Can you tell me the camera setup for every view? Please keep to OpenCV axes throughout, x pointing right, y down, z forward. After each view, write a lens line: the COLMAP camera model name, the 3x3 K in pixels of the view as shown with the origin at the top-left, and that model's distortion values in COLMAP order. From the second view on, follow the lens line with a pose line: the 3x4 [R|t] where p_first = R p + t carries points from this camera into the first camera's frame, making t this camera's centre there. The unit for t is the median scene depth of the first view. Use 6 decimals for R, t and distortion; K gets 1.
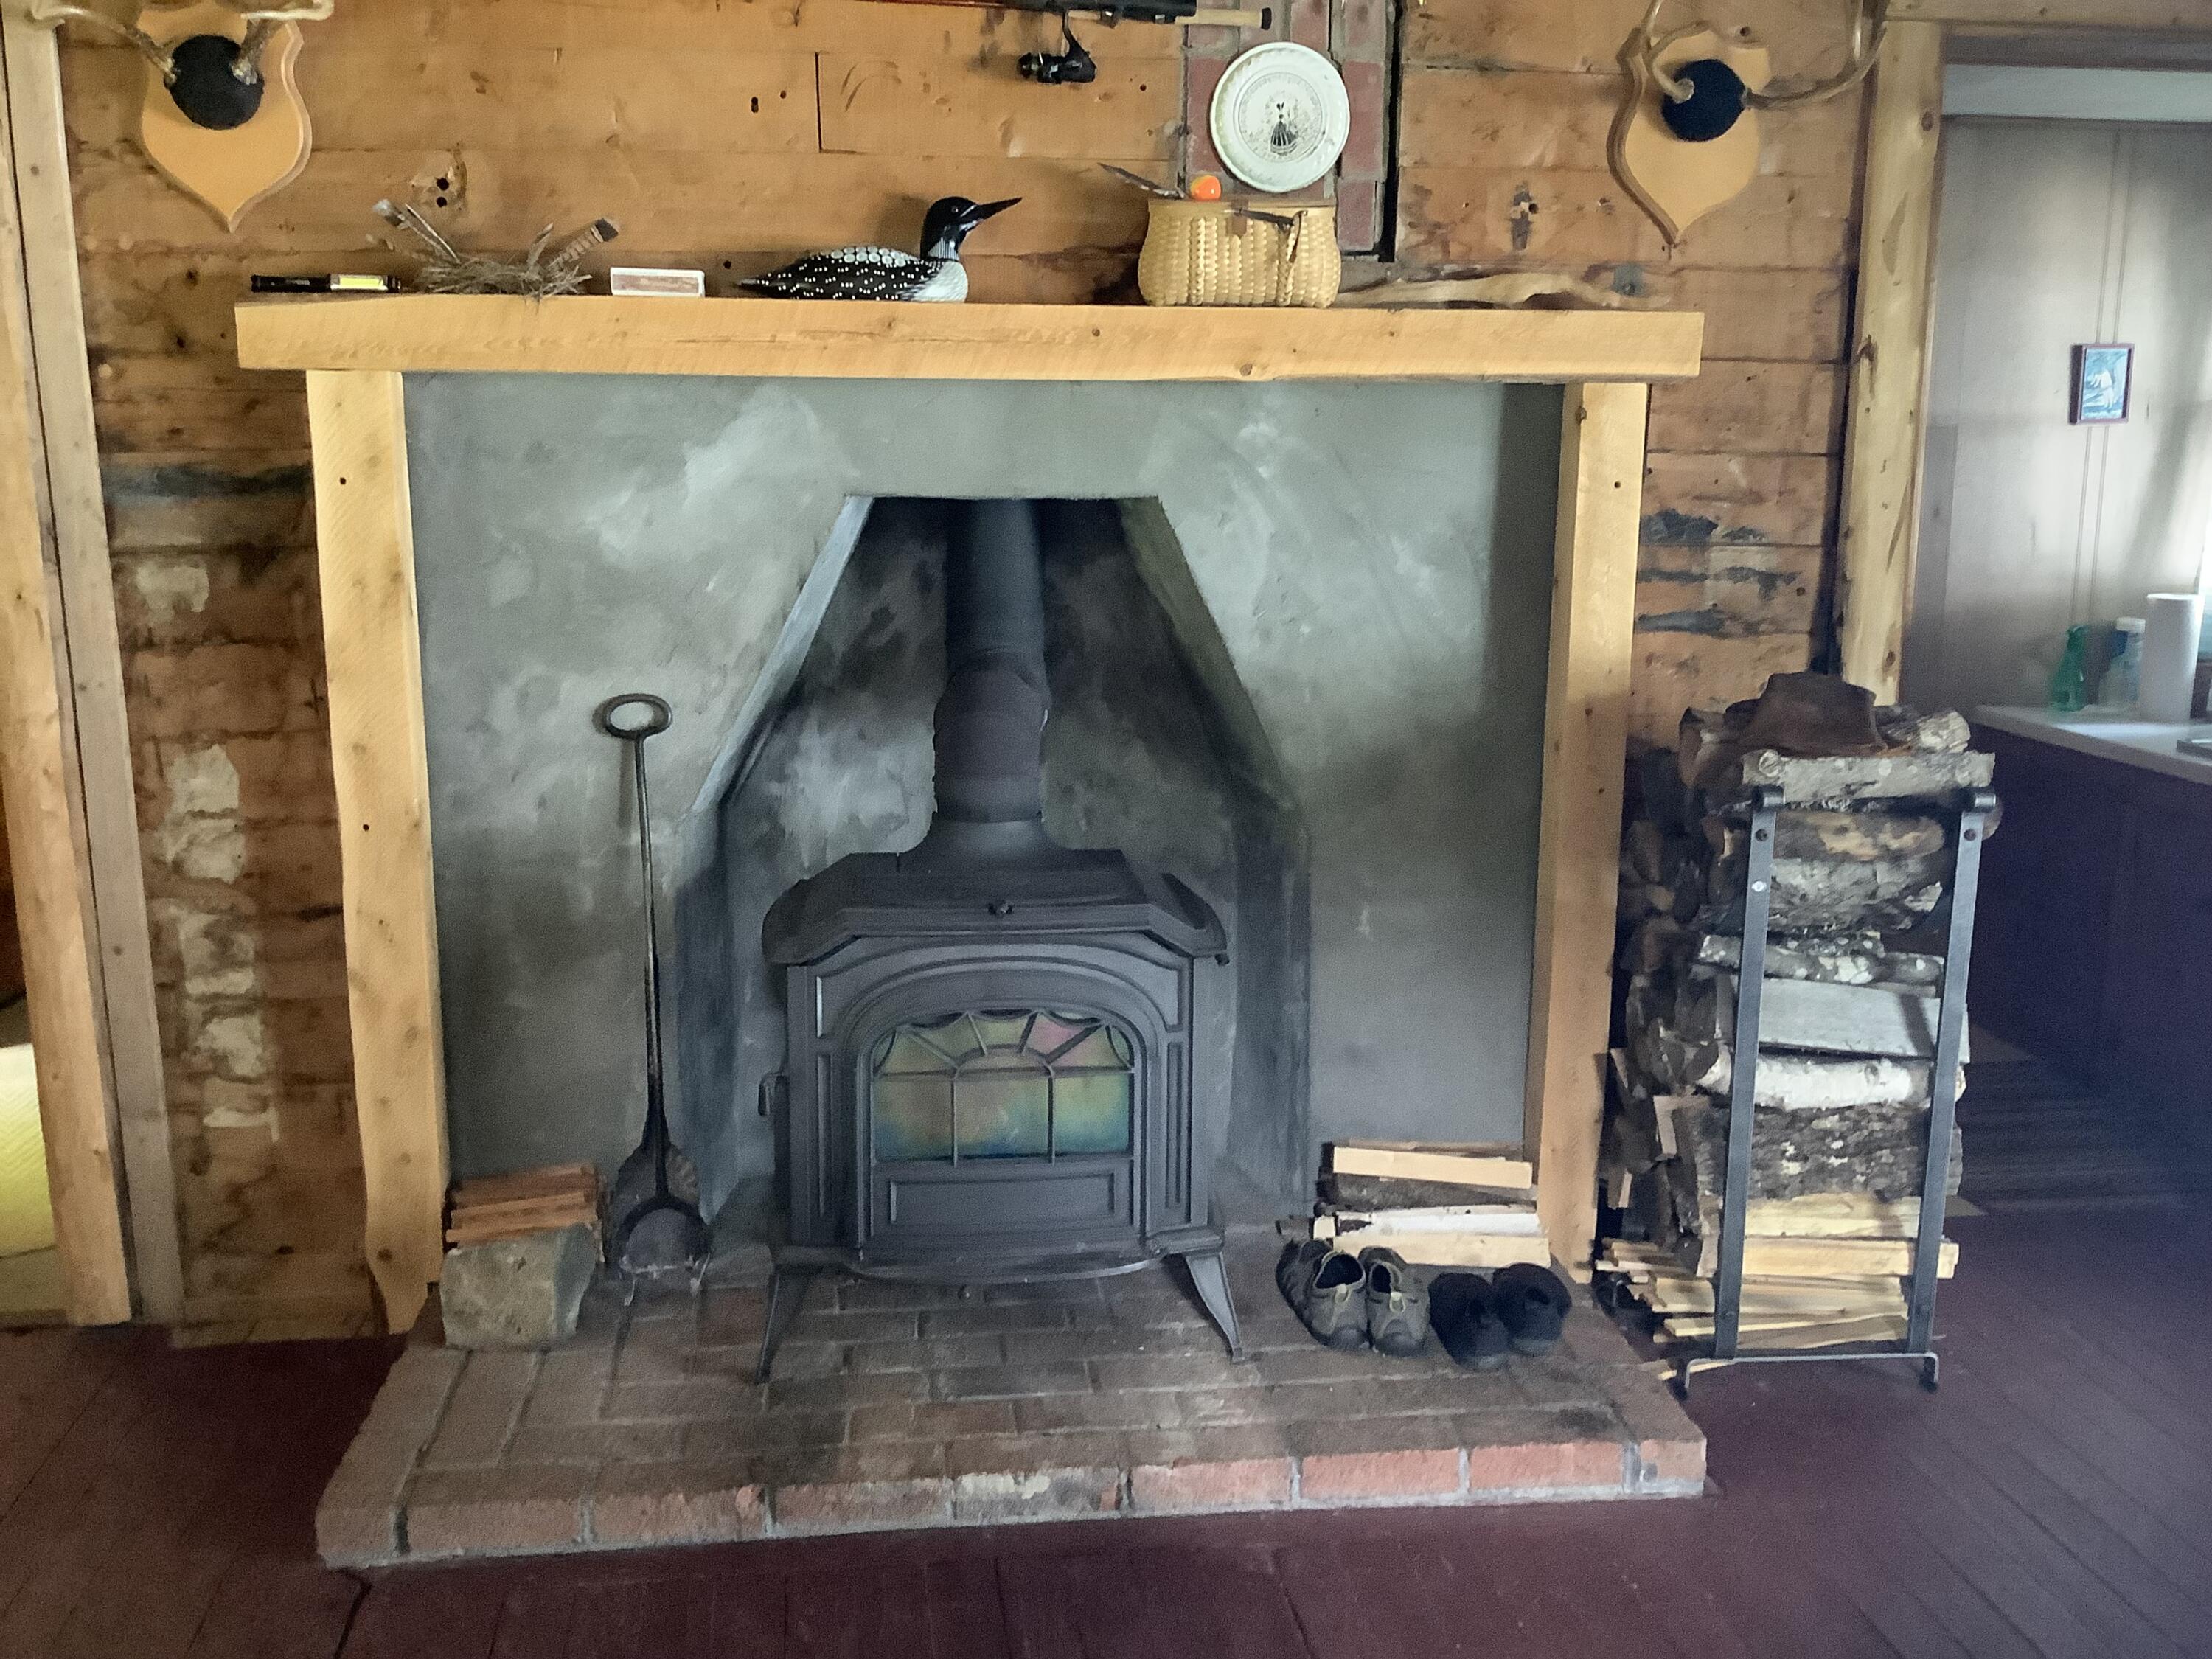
lens RADIAL K [[1993.3, 0, 1130.3], [0, 1993.3, 861.1], [0, 0, 1]] dist [0.078832, -0.152702]
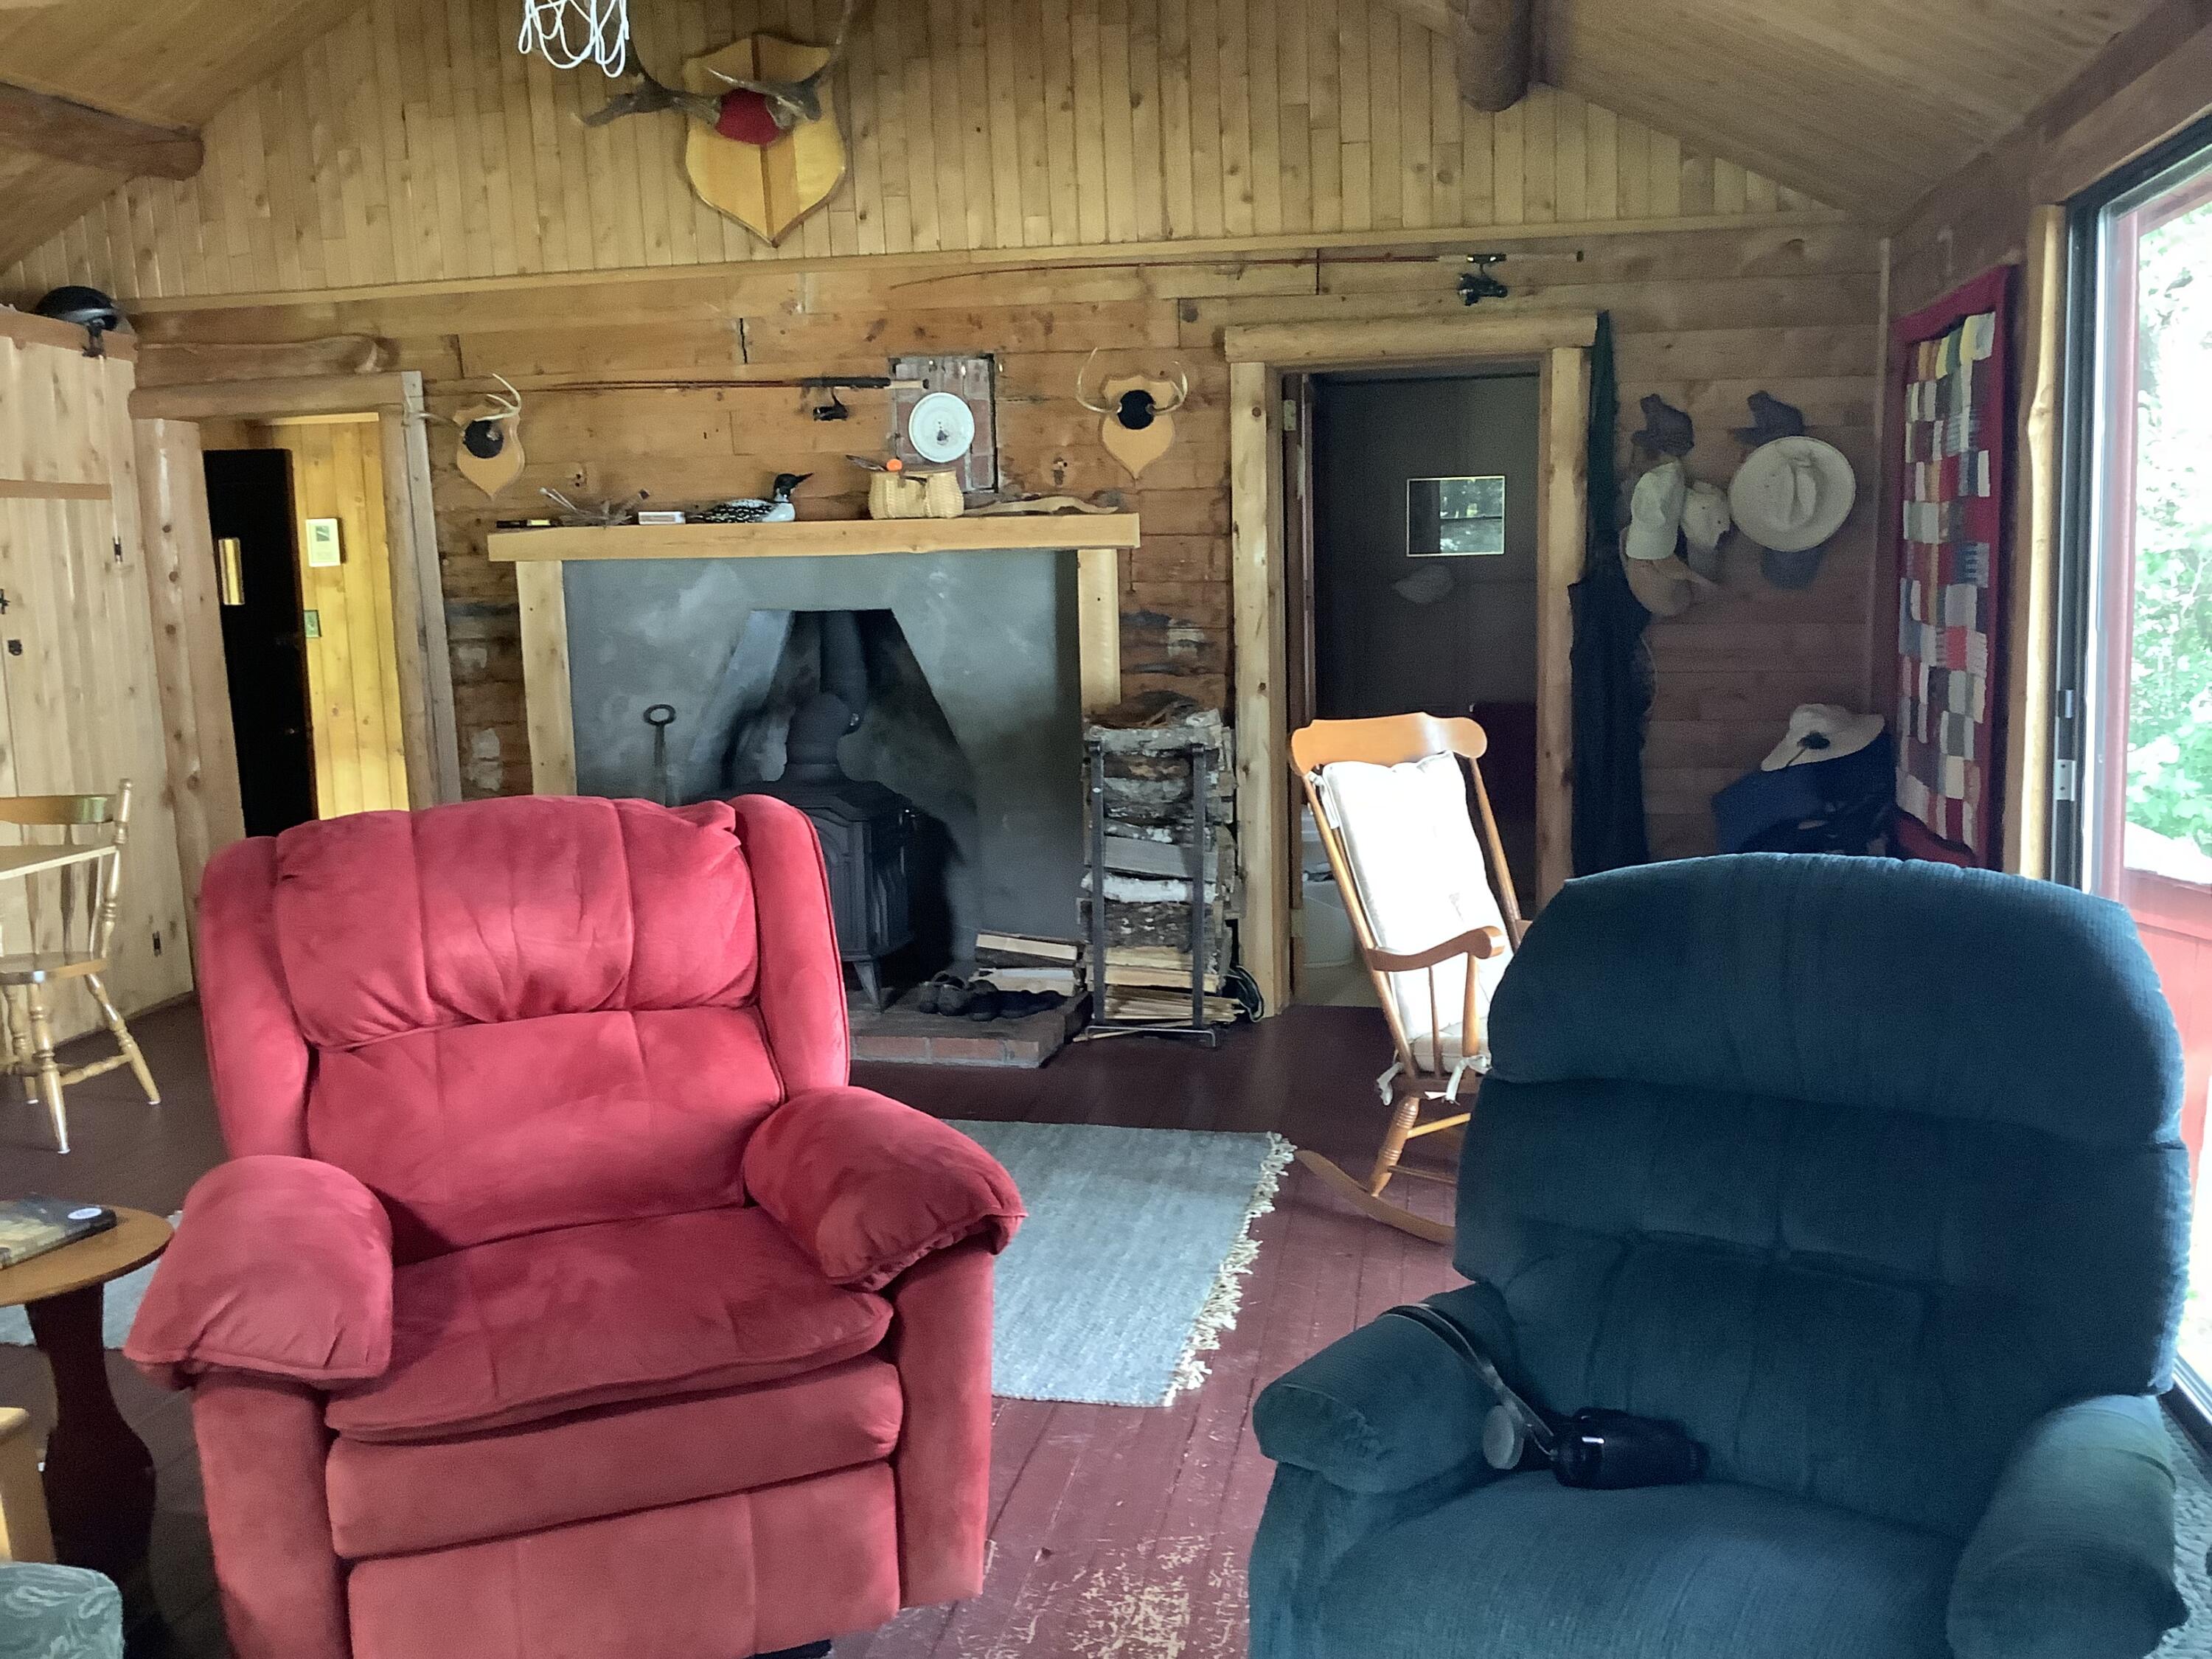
lens RADIAL K [[1993.3, 0, 1120.7], [0, 1993.3, 844.1], [0, 0, 1]] dist [0.078832, -0.152702]
pose [[0.953015, 0.018010, -0.302388, 0.895333], [-0.033277, 0.998414, -0.045410, 0.150248], [0.301090, 0.053339, 0.952103, -0.903350]]
